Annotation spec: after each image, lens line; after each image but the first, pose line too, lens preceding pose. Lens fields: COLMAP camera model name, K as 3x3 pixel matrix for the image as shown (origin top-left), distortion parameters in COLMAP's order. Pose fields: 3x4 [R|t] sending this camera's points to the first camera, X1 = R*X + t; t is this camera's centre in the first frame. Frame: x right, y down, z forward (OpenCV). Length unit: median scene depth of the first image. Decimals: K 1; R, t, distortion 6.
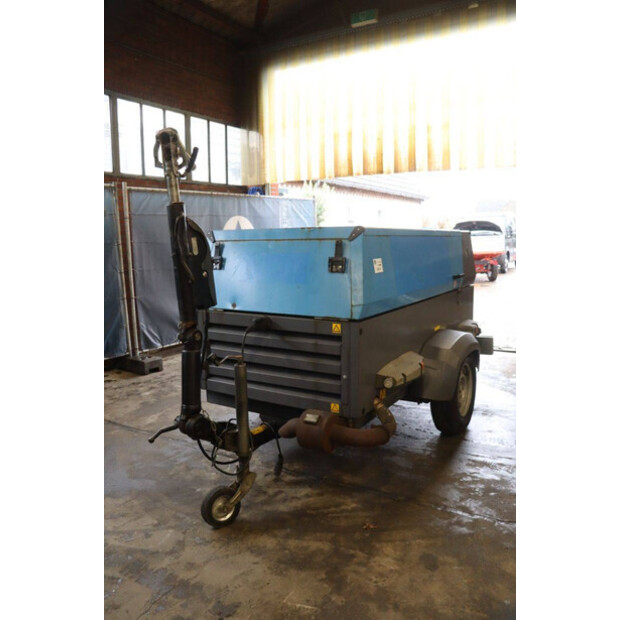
lens RADIAL K [[512.9, 0, 310.0], [0, 512.9, 310.0], [0, 0, 1]] dist [-0.187509, 0.193105]
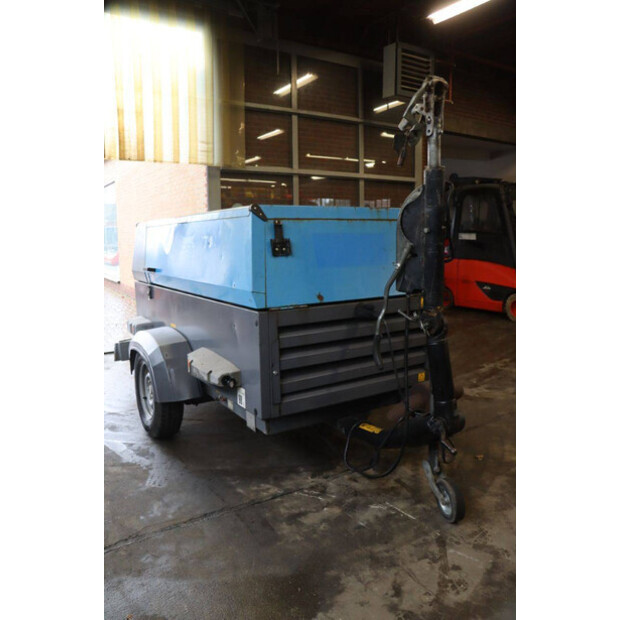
lens RADIAL K [[512.9, 0, 310.0], [0, 512.9, 310.0], [0, 0, 1]] dist [-0.187509, 0.193105]
pose [[0.431039, -0.121500, 0.894116, -0.906101], [0.135504, 0.988372, 0.068985, -0.048637], [-0.892101, 0.091421, 0.442491, 0.658945]]
